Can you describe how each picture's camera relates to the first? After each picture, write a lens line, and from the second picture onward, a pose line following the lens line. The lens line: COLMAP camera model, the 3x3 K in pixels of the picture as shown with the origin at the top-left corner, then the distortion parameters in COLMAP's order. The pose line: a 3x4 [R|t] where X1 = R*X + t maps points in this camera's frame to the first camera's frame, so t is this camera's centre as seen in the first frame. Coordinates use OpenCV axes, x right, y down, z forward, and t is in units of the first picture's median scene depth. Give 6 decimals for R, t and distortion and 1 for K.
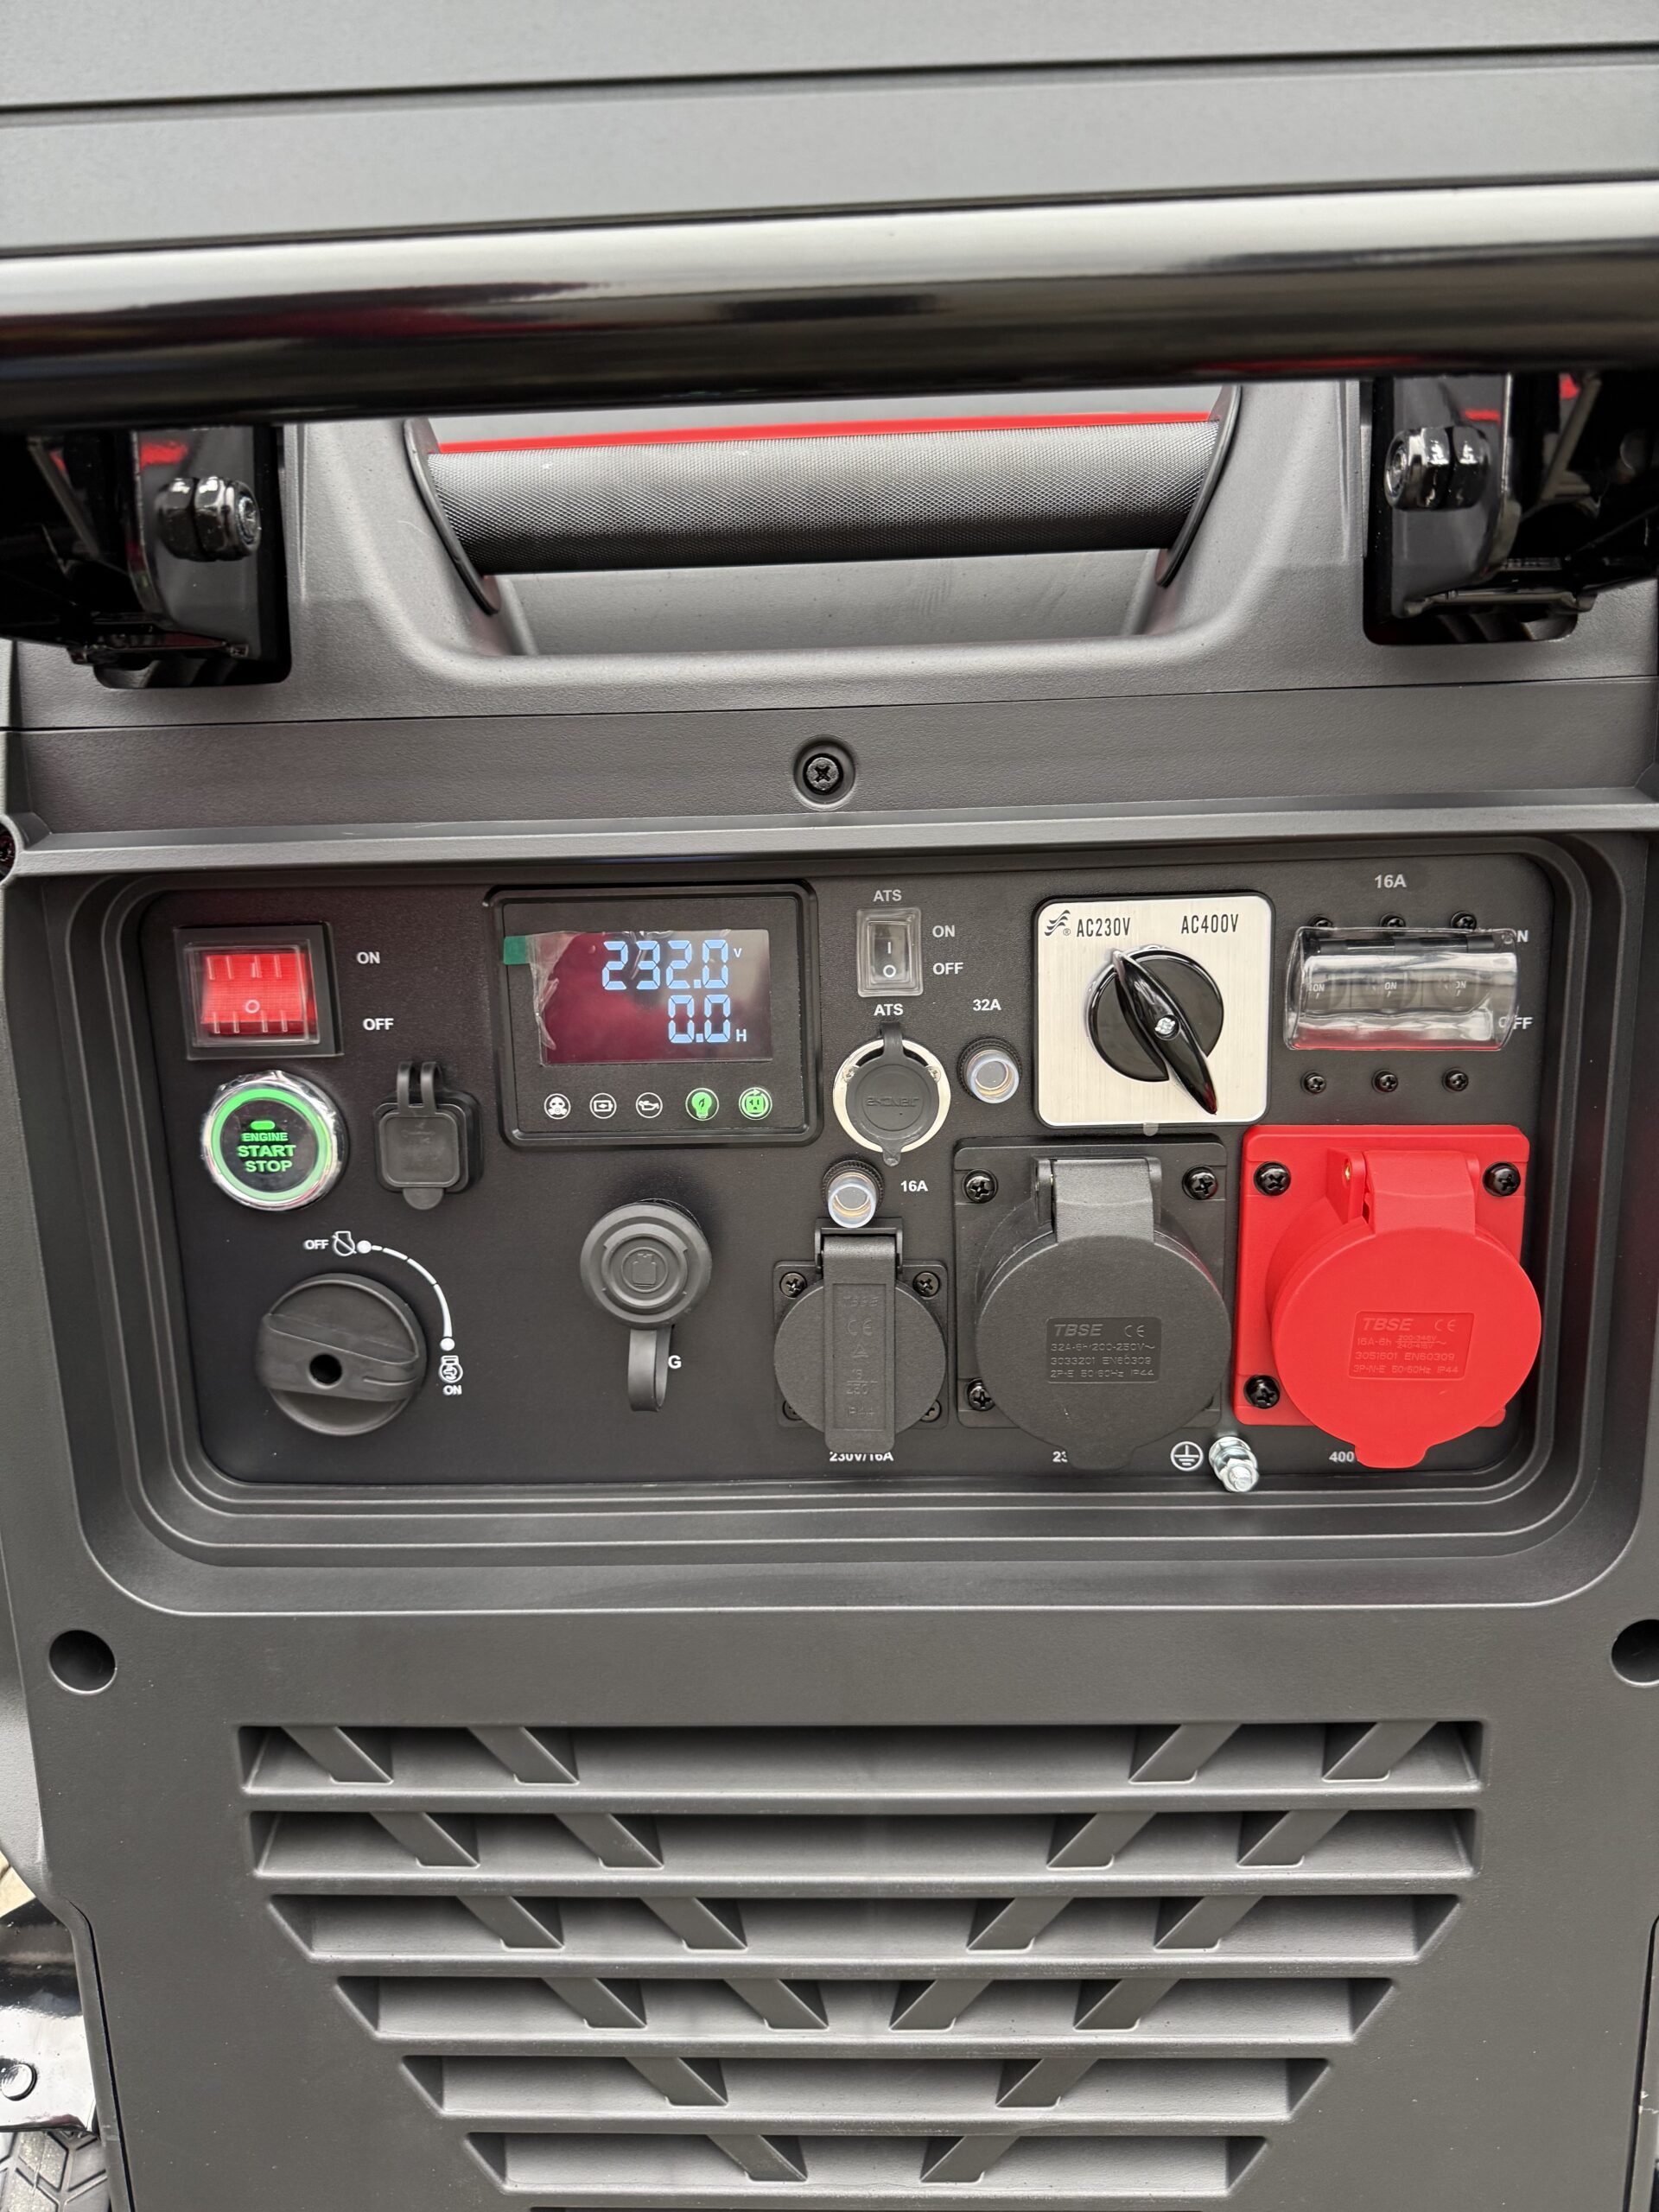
lens RADIAL K [[1574.2, 0, 829.5], [0, 1574.2, 1106.0], [0, 0, 1]] dist [0.003991, -0.008206]
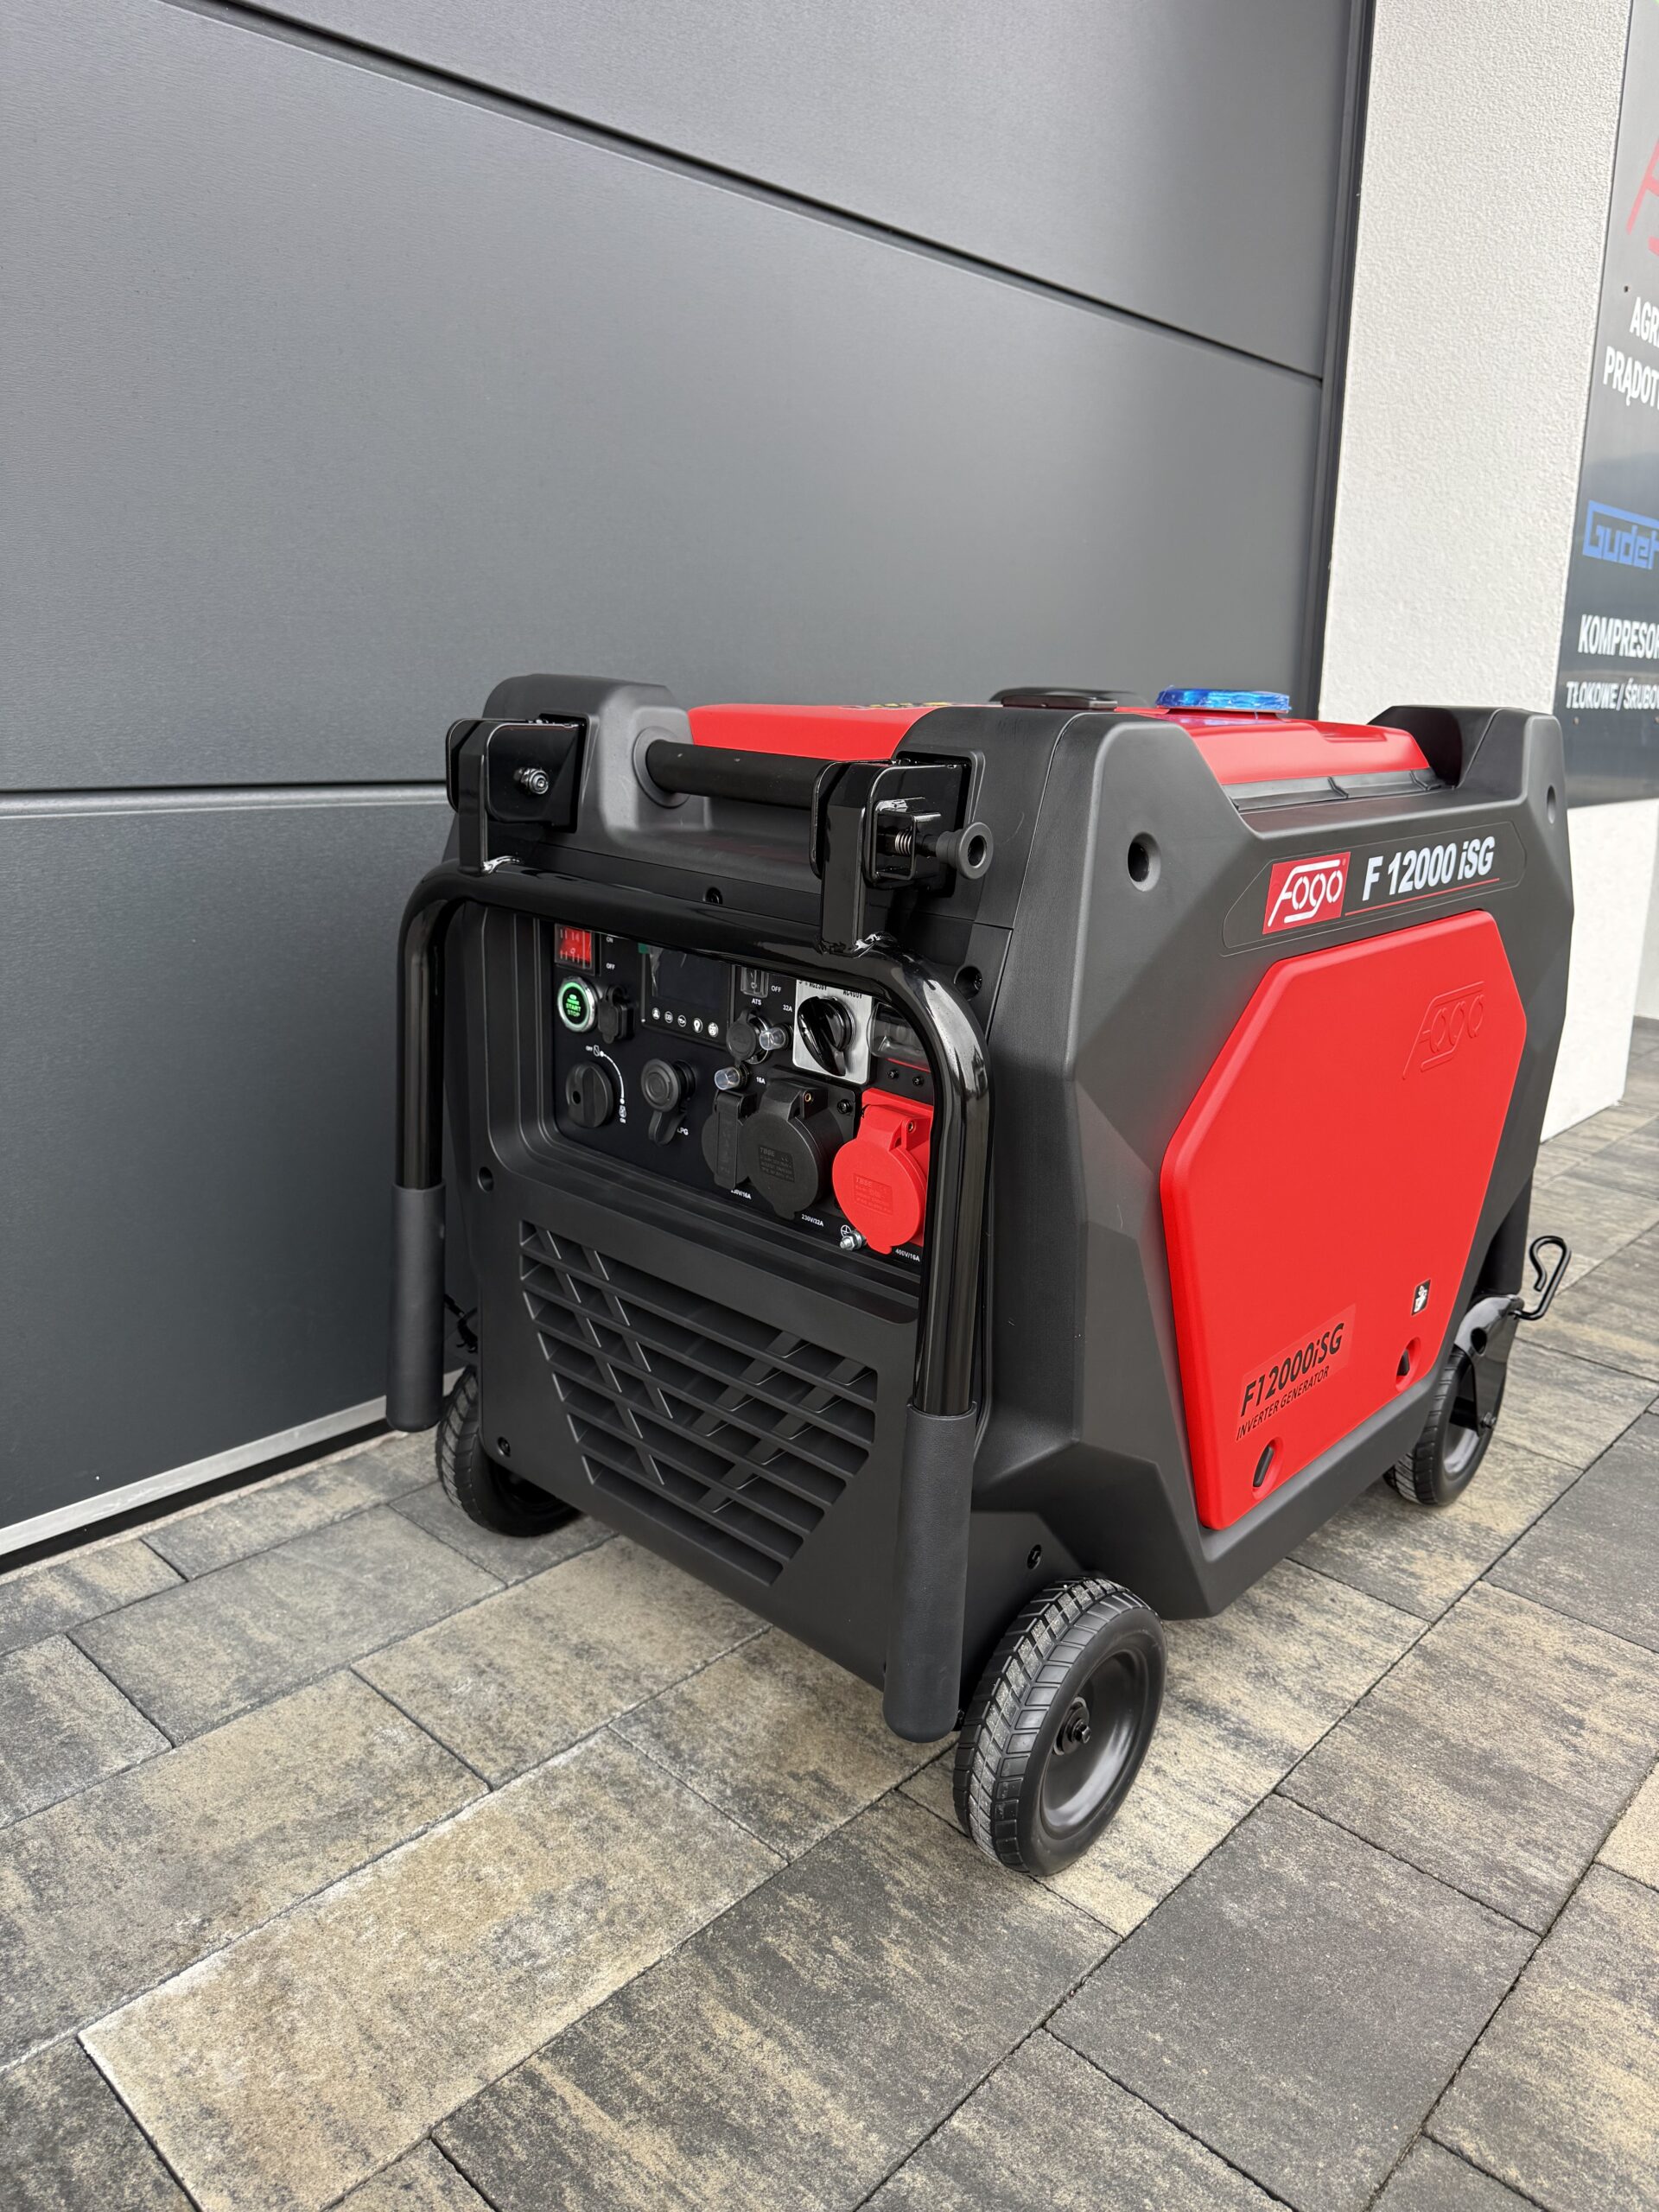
lens RADIAL K [[1574.2, 0, 829.5], [0, 1574.2, 1106.0], [0, 0, 1]] dist [0.003991, -0.008206]
pose [[0.760717, 0.240865, -0.602738, 1.546189], [-0.197619, 0.970460, 0.138398, -0.253607], [0.618268, 0.013831, 0.785846, -0.746573]]
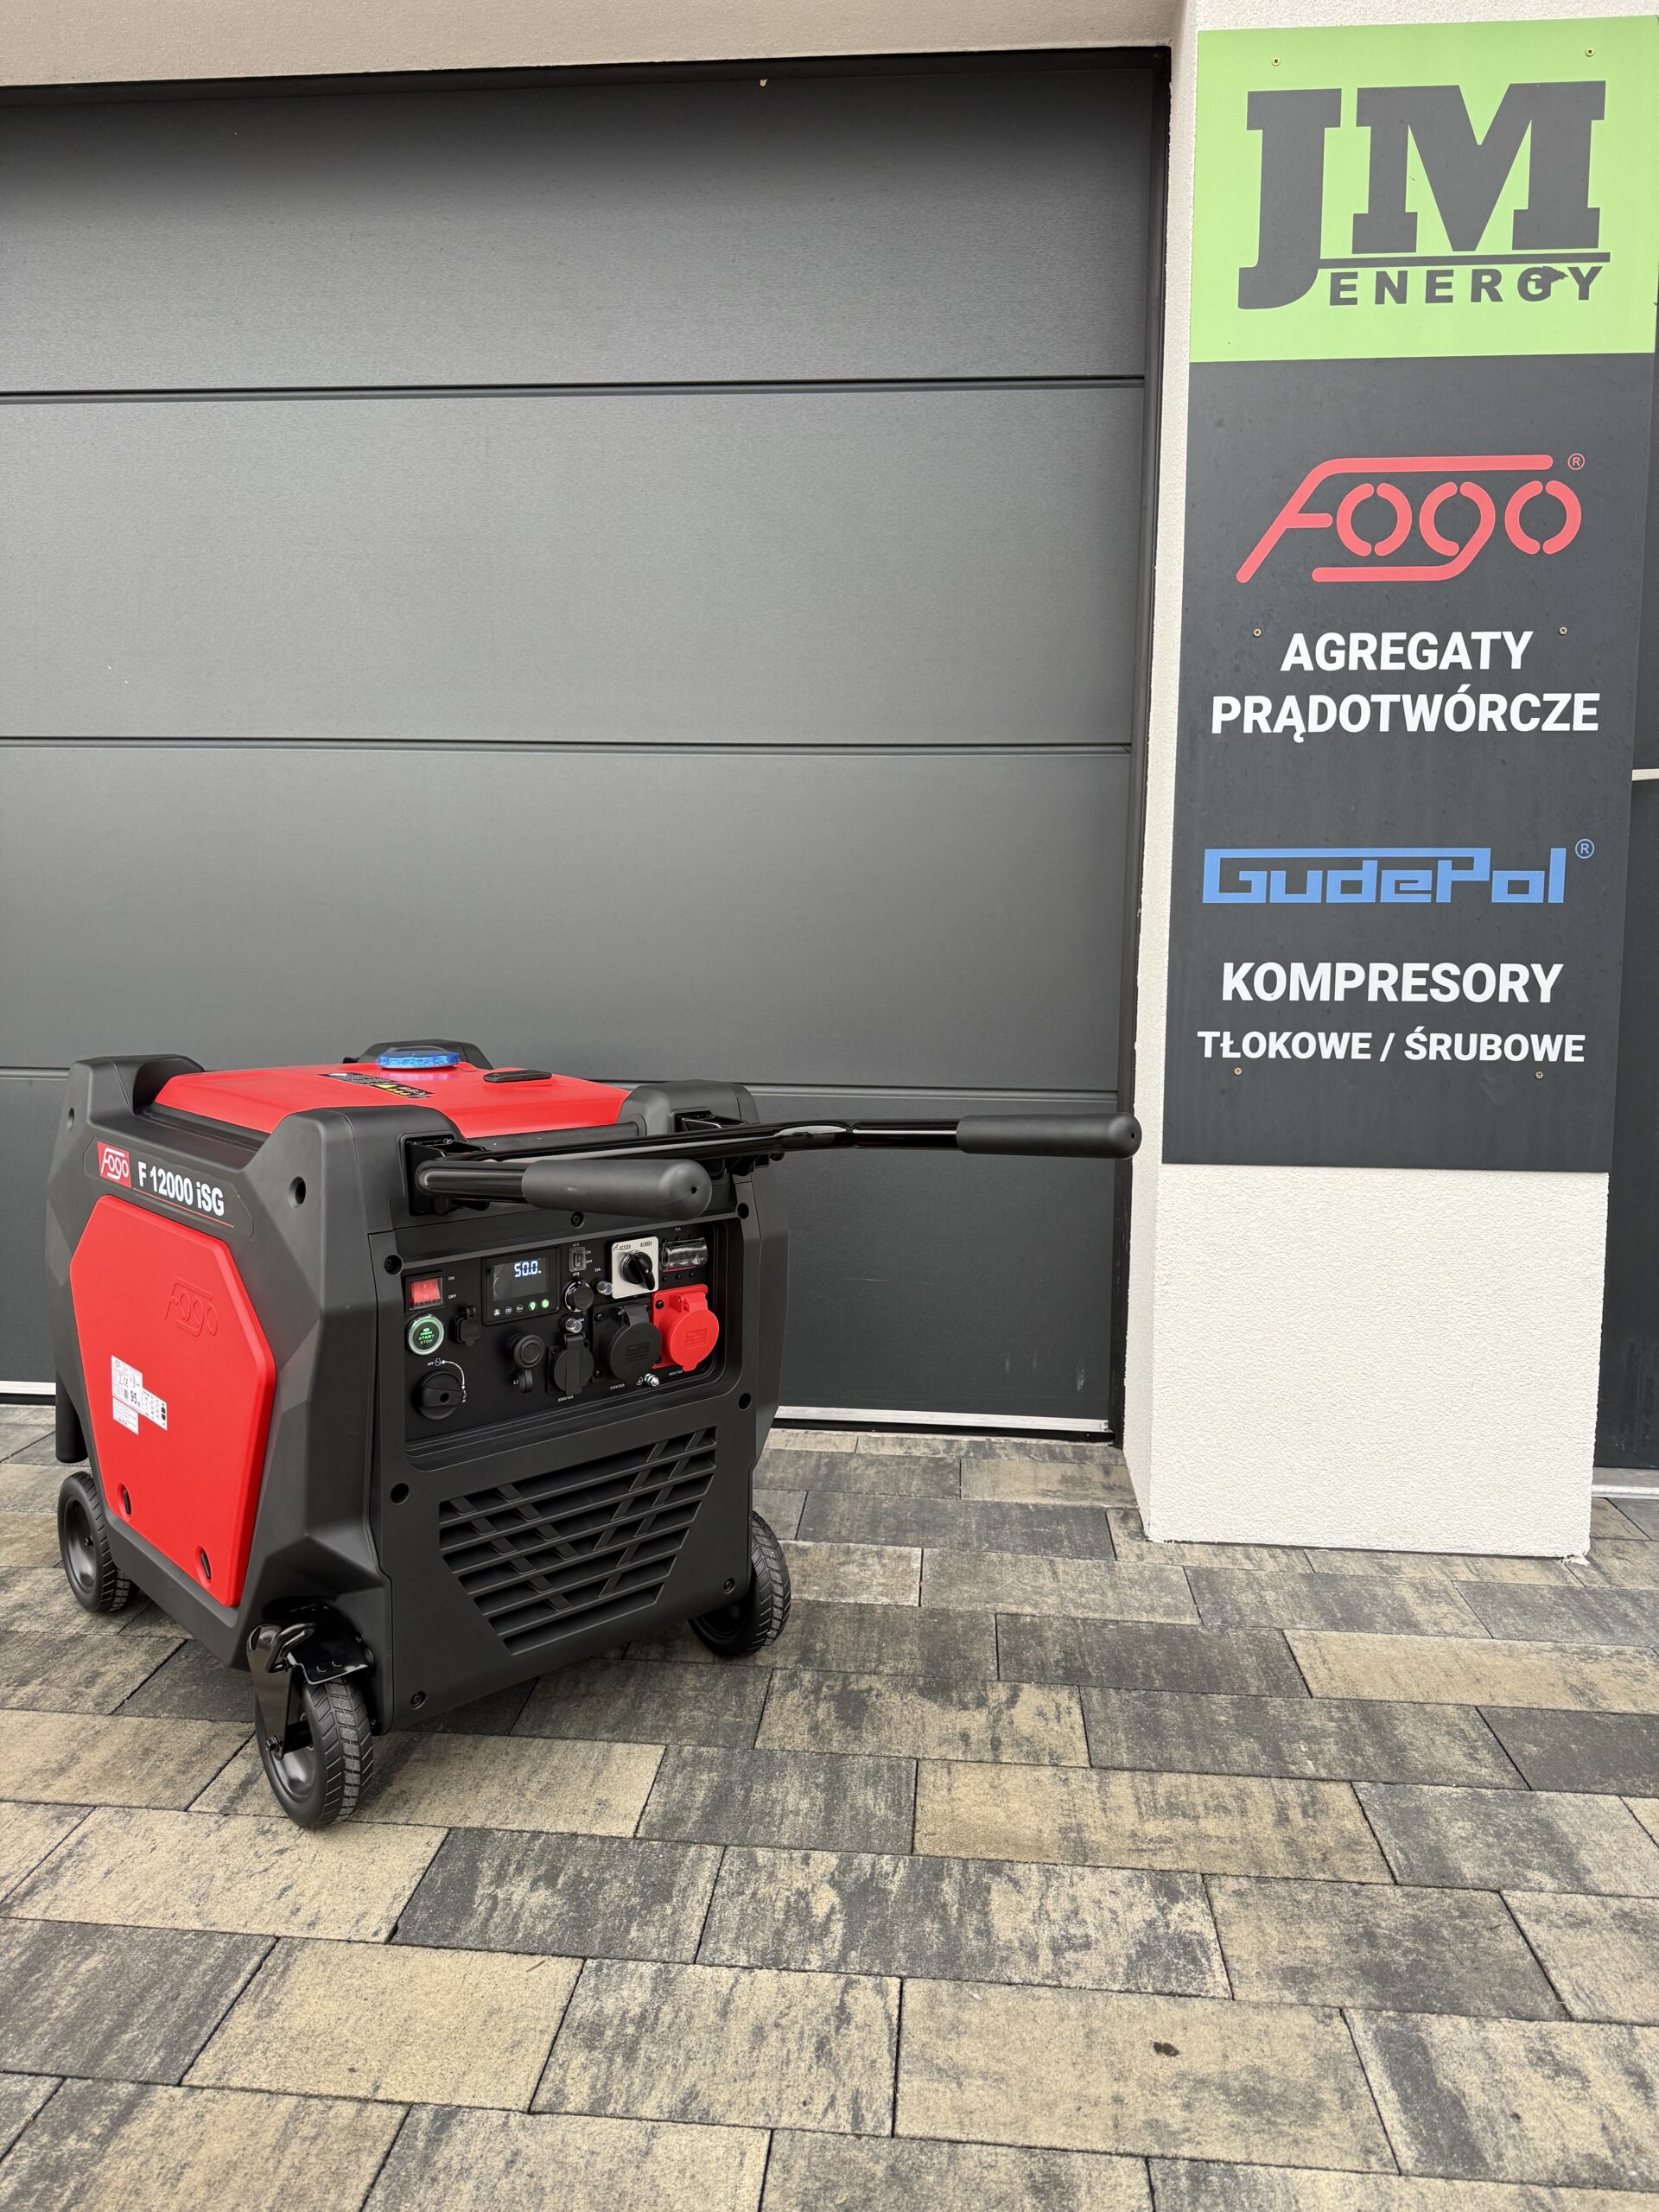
lens RADIAL K [[1574.2, 0, 829.5], [0, 1574.2, 1106.0], [0, 0, 1]] dist [0.003991, -0.008206]
pose [[0.688725, -0.053490, 0.723047, -2.236898], [0.091681, 0.995695, -0.013669, -0.352641], [-0.719202, 0.075704, 0.690664, -2.064533]]
